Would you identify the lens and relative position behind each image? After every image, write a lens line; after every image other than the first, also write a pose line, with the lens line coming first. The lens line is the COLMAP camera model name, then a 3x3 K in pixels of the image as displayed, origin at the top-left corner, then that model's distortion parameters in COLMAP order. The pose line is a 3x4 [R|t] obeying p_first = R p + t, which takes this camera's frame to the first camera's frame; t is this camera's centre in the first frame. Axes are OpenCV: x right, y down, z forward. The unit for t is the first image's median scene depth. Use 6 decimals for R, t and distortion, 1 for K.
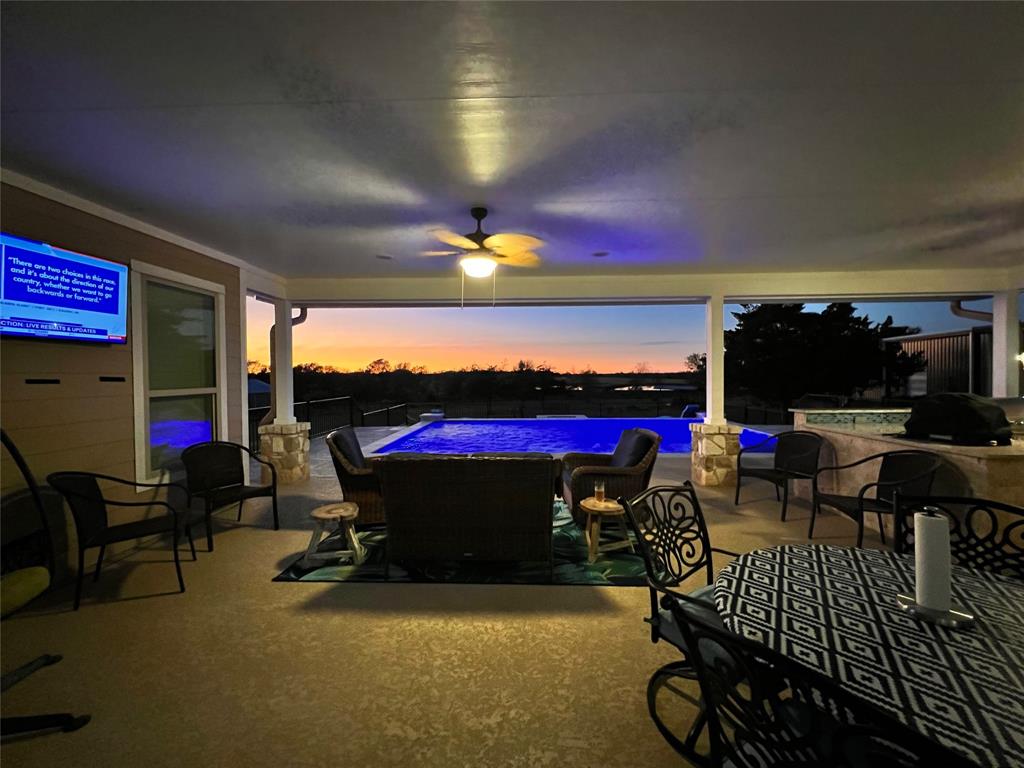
lens RADIAL K [[409.6, 0, 512.0], [0, 409.6, 384.0], [0, 0, 1]] dist [0.000171, -0.000114]
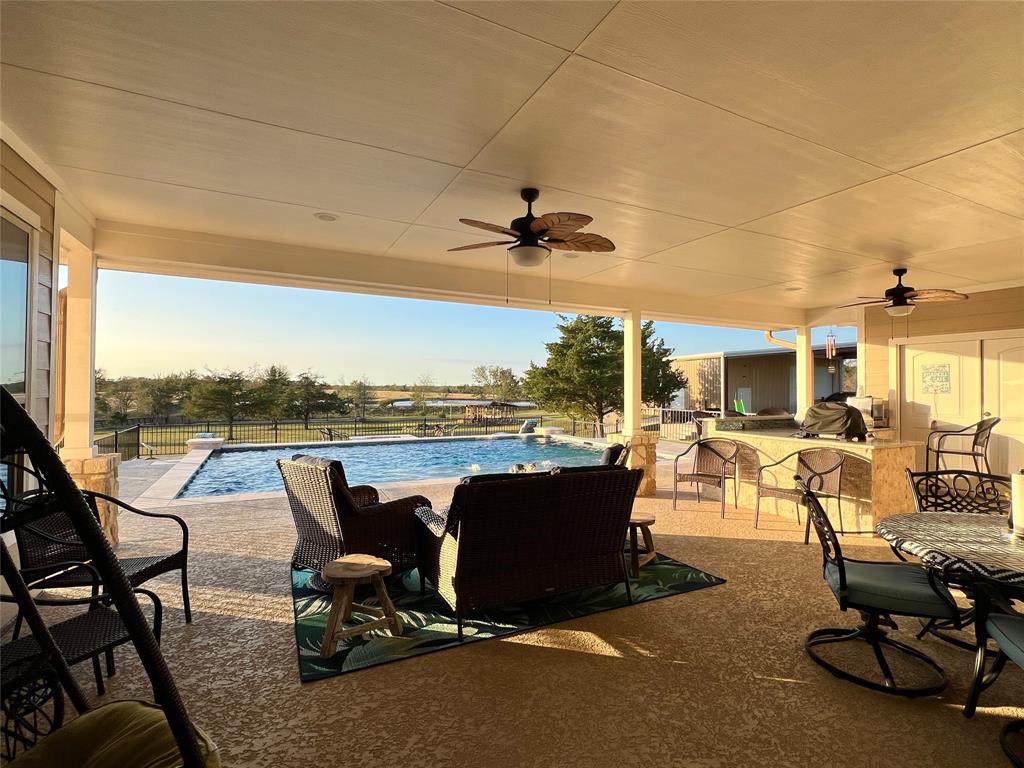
lens RADIAL K [[494.7, 0, 512.0], [0, 494.7, 384.0], [0, 0, 1]] dist [-0.000920, -0.000011]
pose [[0.875419, 0.019452, 0.482974, -0.187996], [-0.004909, 0.999496, -0.031357, 0.005613], [-0.483340, 0.025080, 0.875073, 0.034202]]
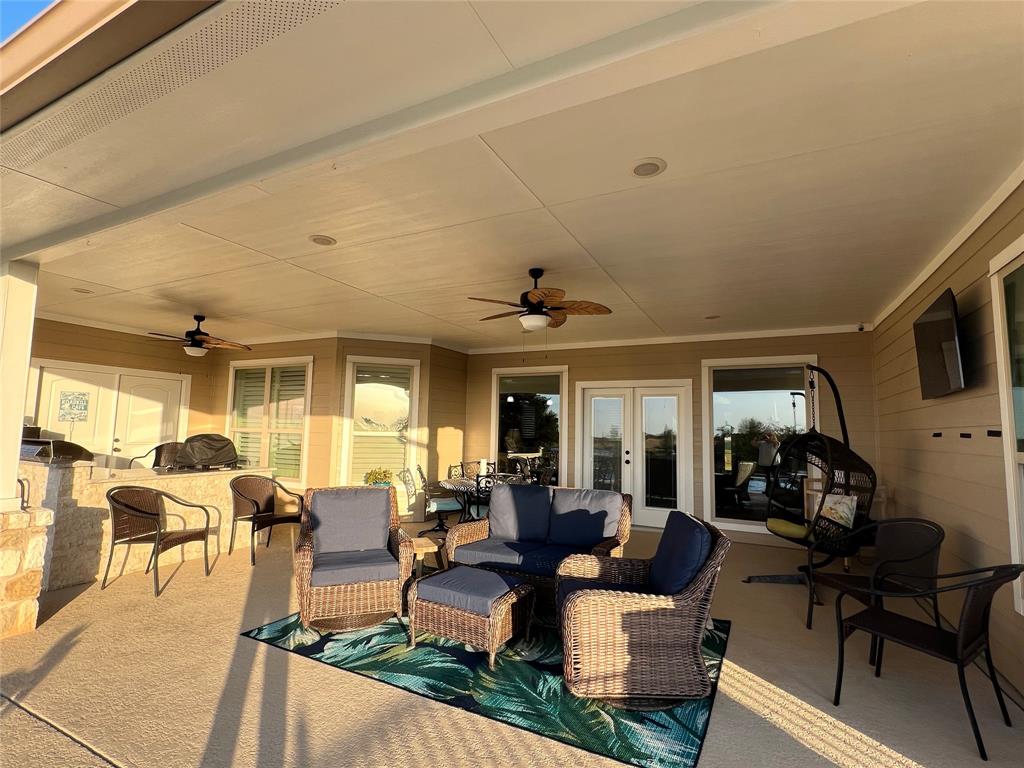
lens RADIAL K [[494.7, 0, 512.0], [0, 494.7, 384.0], [0, 0, 1]] dist [-0.000920, -0.000011]
pose [[-0.909159, 0.026754, 0.415589, -0.171009], [-0.007905, 0.996646, -0.081454, -0.005196], [-0.416374, -0.077340, -0.905898, 0.641458]]
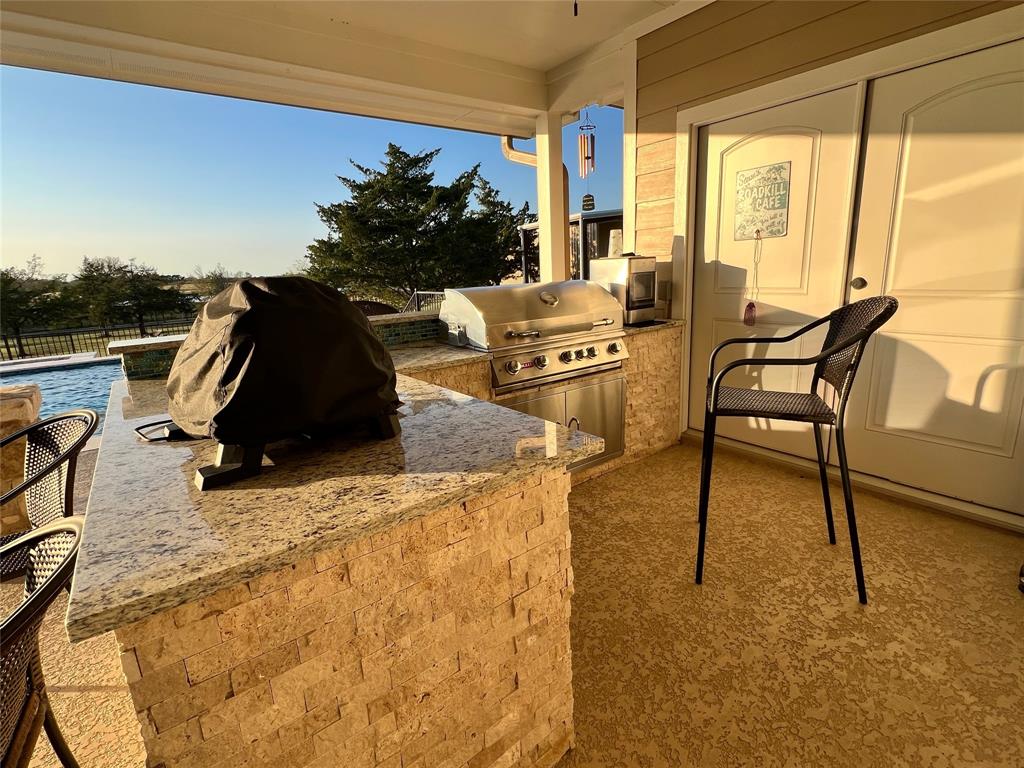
lens RADIAL K [[494.7, 0, 512.0], [0, 494.7, 384.0], [0, 0, 1]] dist [-0.000920, -0.000011]
pose [[0.780766, -0.167818, 0.601866, 0.291896], [0.049377, 0.976815, 0.208311, 0.009843], [-0.622870, -0.132924, 0.770950, 0.184875]]
